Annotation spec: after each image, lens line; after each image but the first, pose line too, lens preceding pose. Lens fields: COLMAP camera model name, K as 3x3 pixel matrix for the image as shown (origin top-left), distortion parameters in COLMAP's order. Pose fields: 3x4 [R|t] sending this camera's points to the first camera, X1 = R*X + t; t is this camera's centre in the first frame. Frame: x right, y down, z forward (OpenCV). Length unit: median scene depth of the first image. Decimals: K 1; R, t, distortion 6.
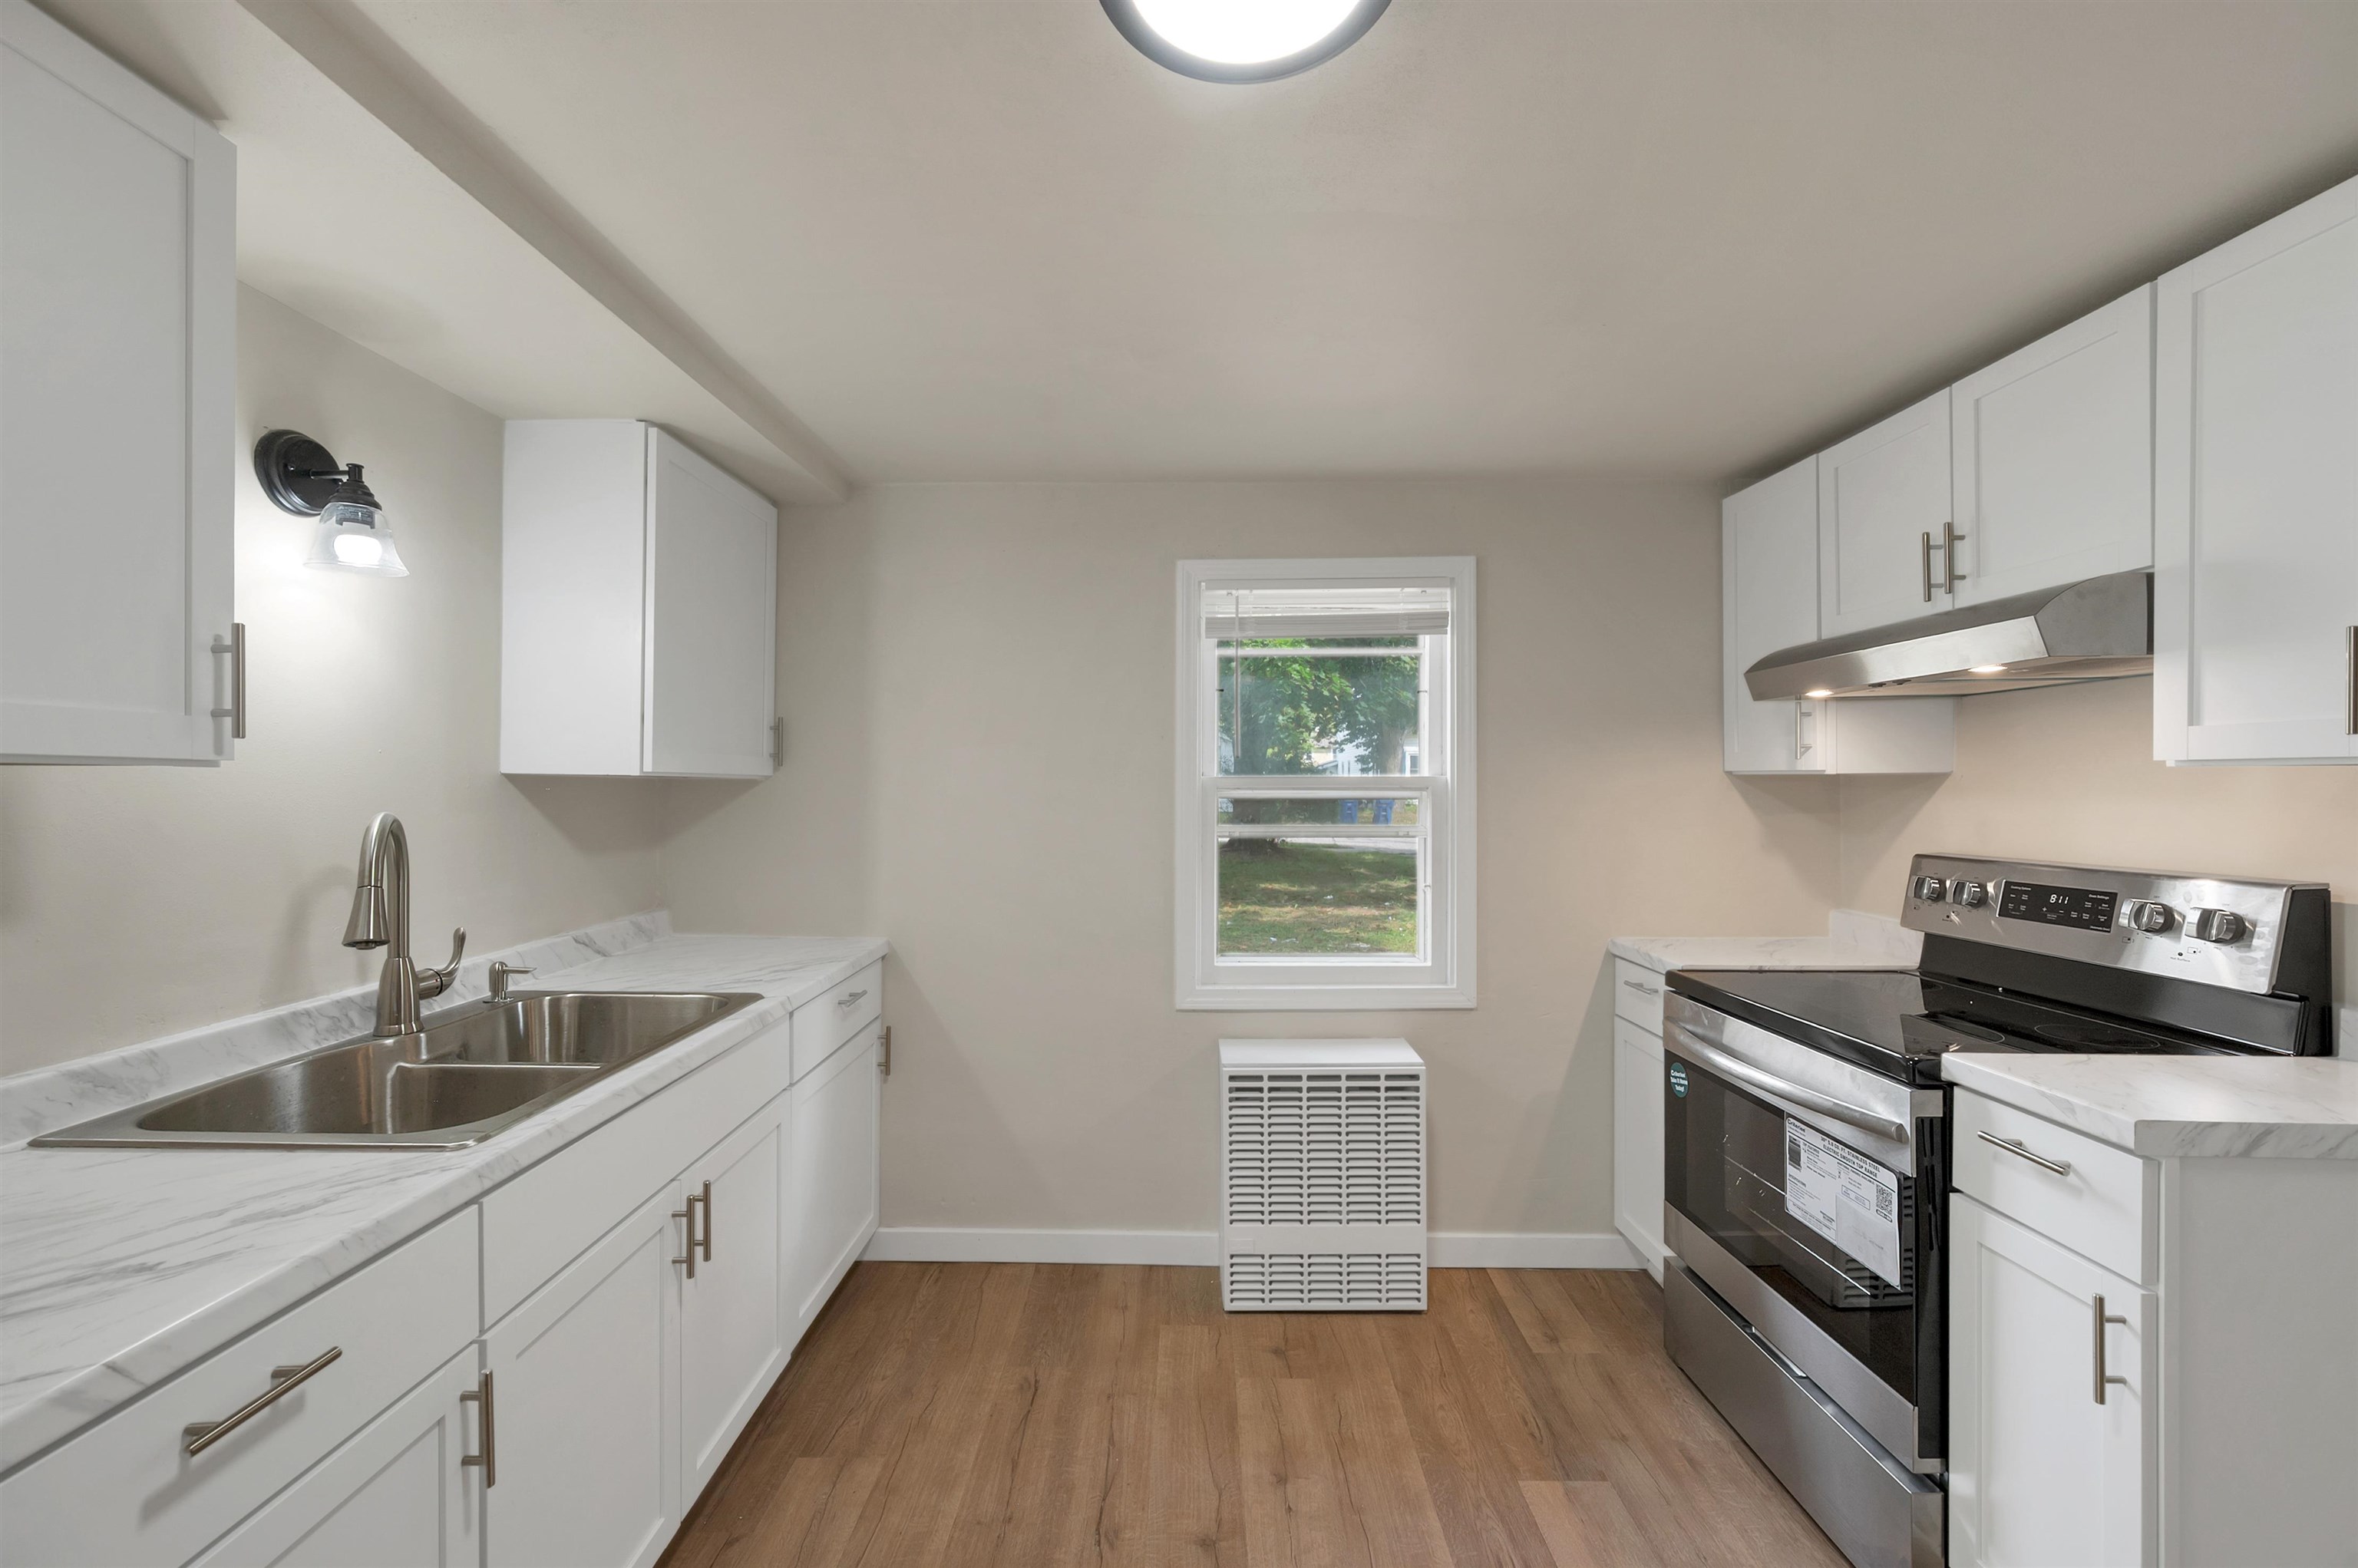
lens RADIAL K [[952.5, 0, 1191.7], [0, 952.5, 784.5], [0, 0, 1]] dist [-0.000799, 0.000083]
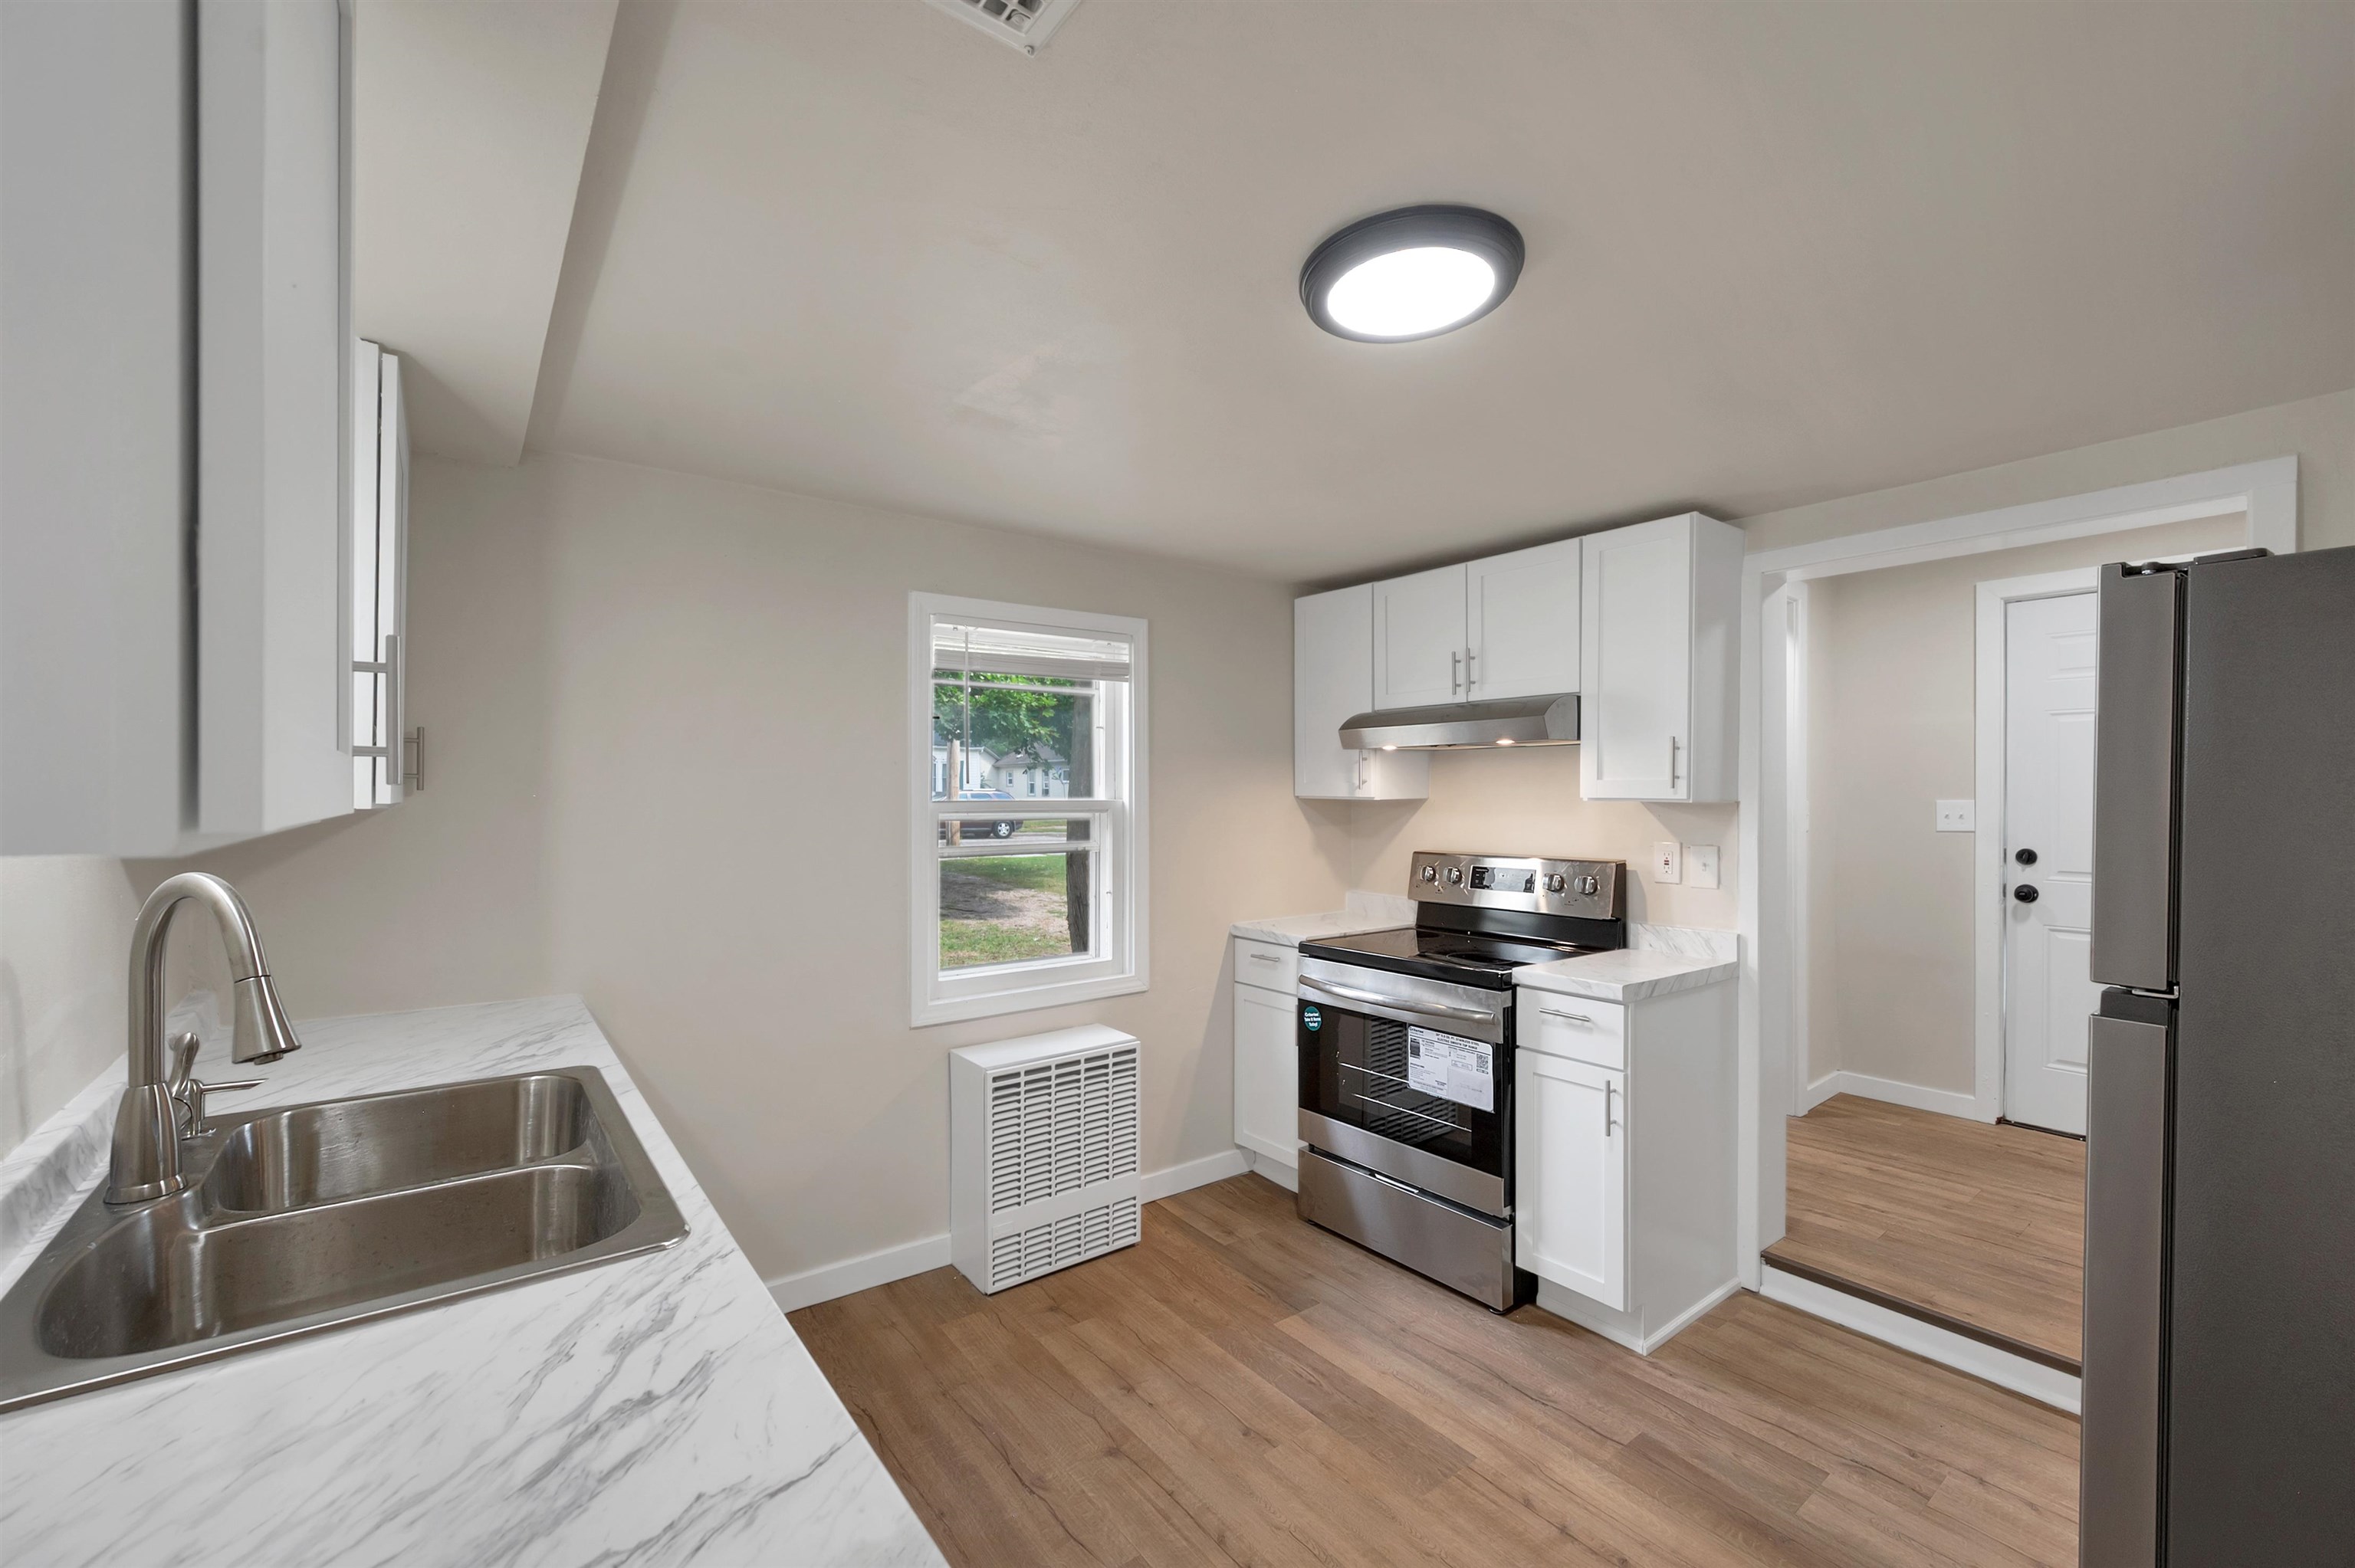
lens RADIAL K [[965.9, 0, 1182.8], [0, 965.9, 793.2], [0, 0, 1]] dist [0.000956, -0.000054]
pose [[0.790186, 0.000695, 0.612867, -0.523326], [-0.002116, 0.999996, 0.001593, -0.024237], [-0.612864, -0.002556, 0.790184, -0.006337]]
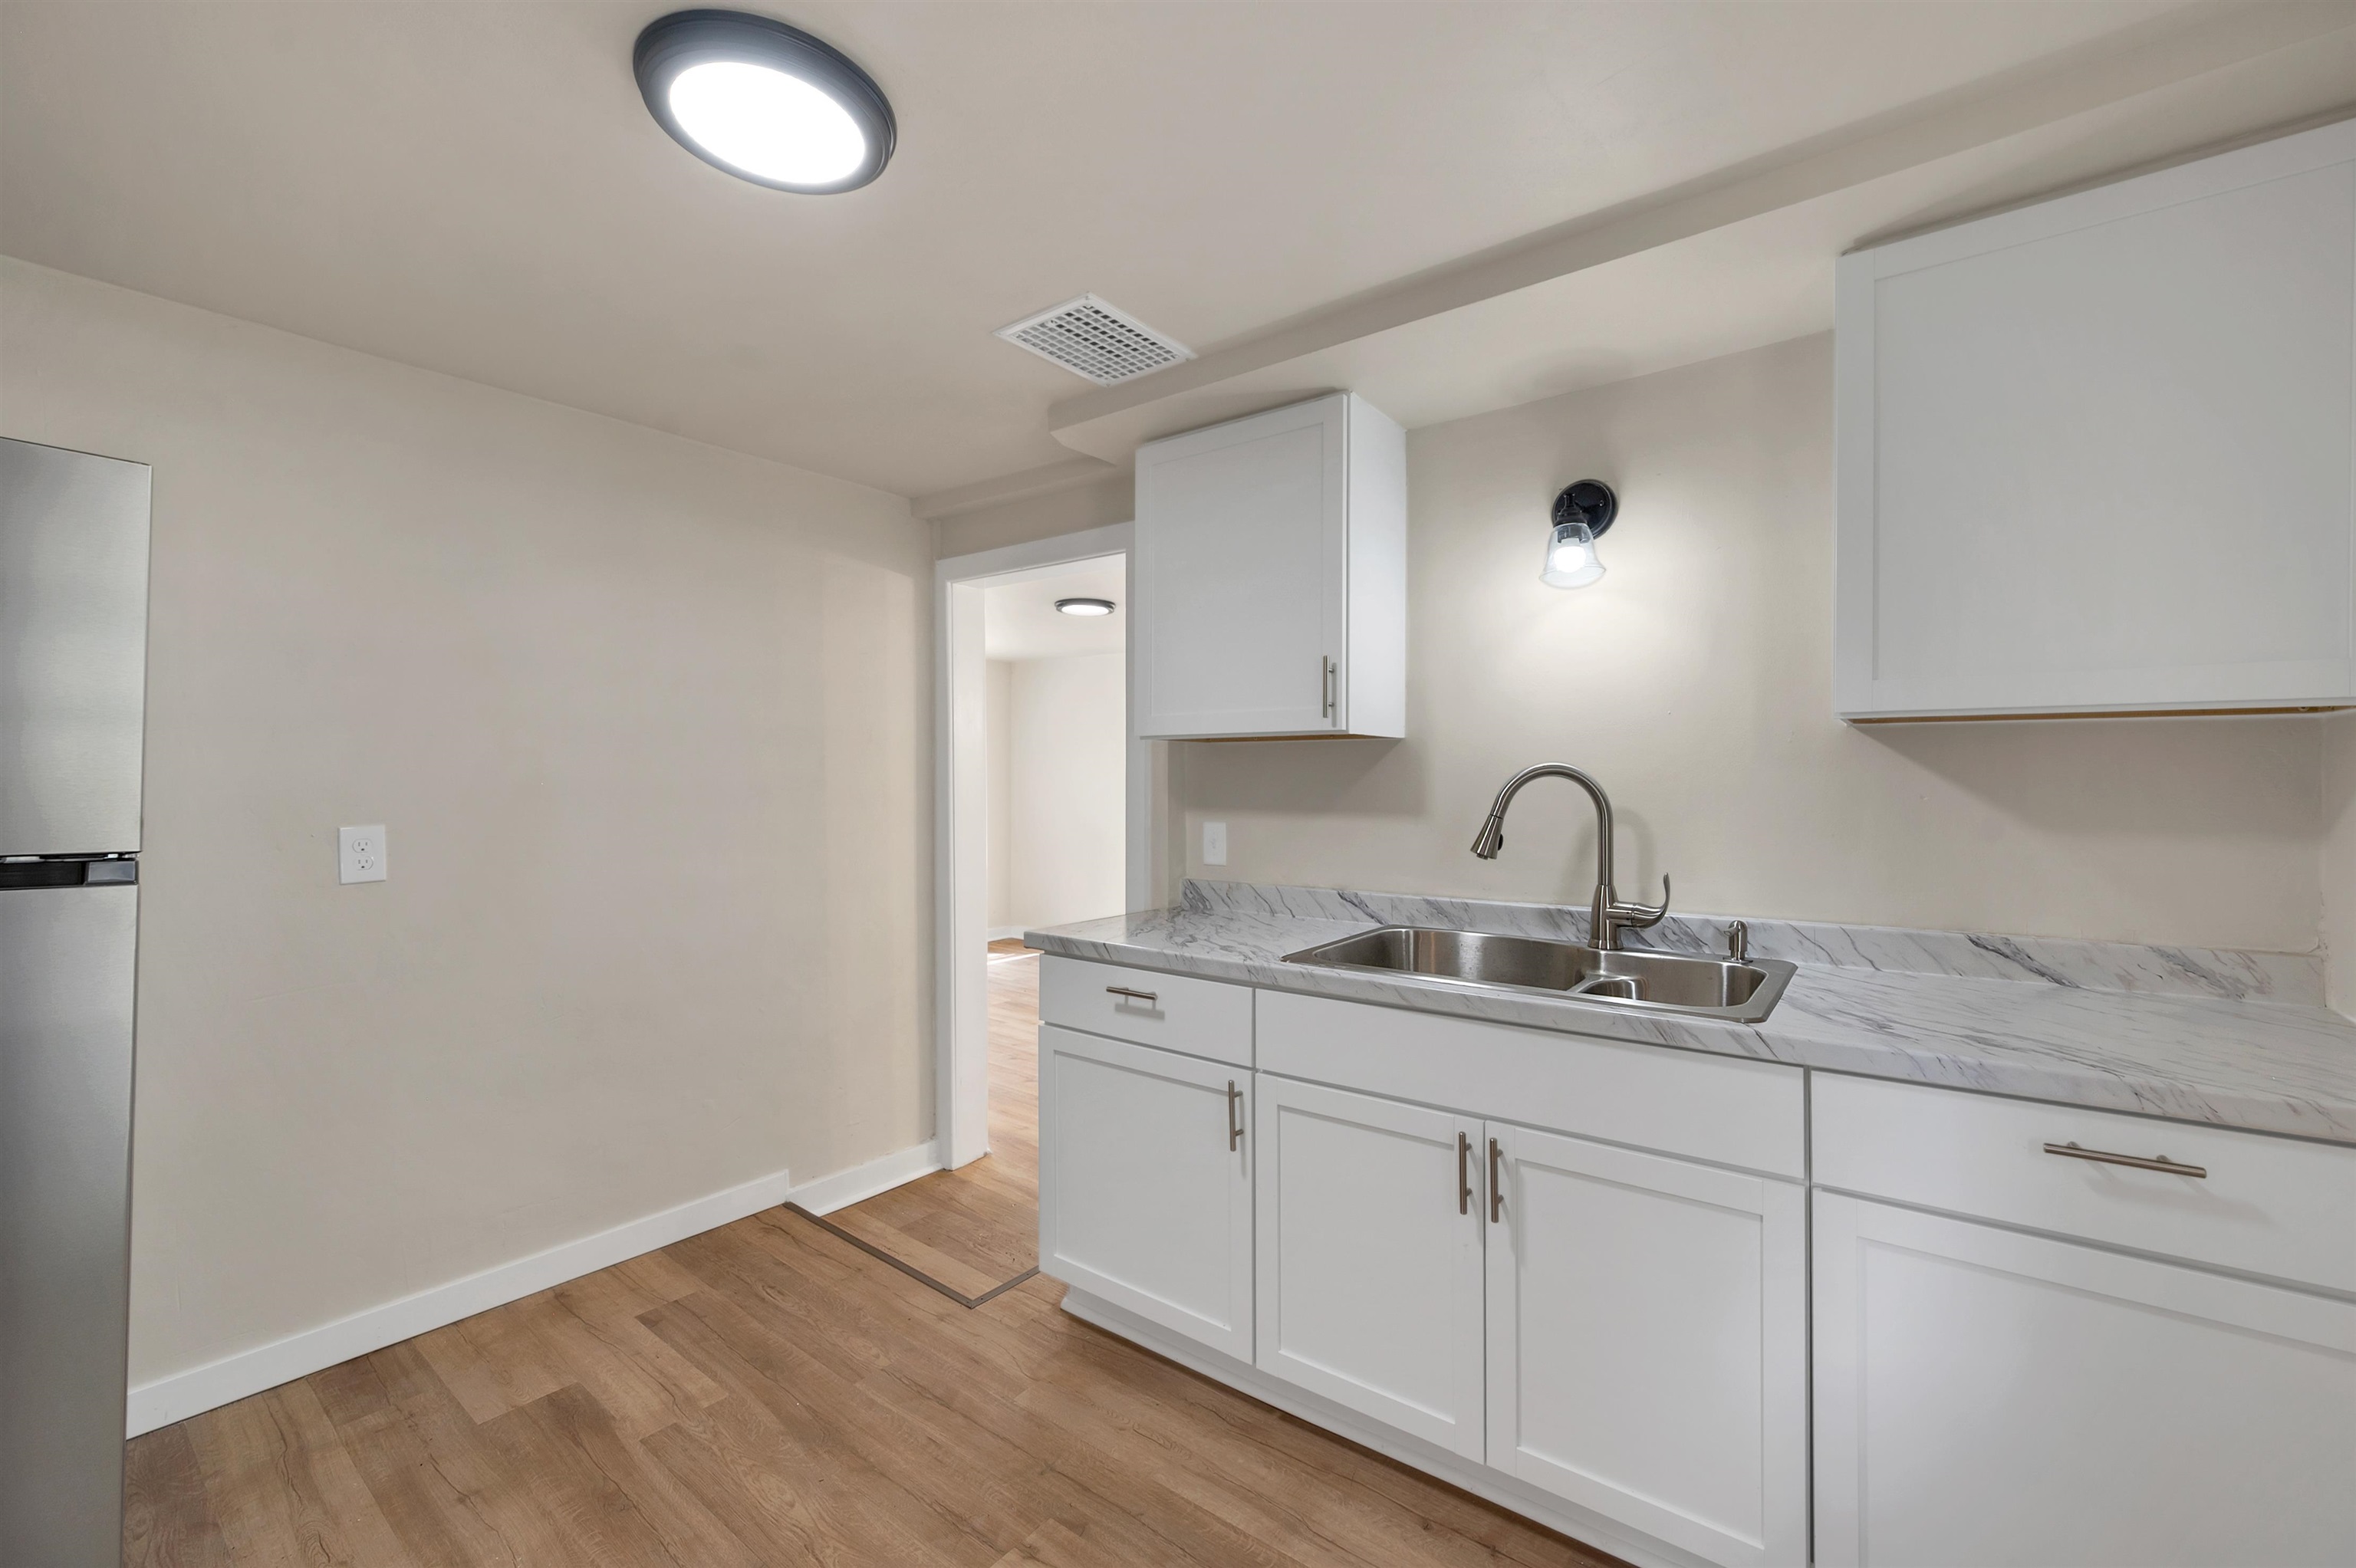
lens RADIAL K [[966.4, 0, 1183.3], [0, 966.4, 793.2], [0, 0, 1]] dist [0.000956, -0.000054]
pose [[-0.604608, 0.007456, -0.796488, 0.355511], [-0.003857, 0.999917, 0.012288, 0.041304], [0.796514, 0.010502, -0.604529, 1.020113]]
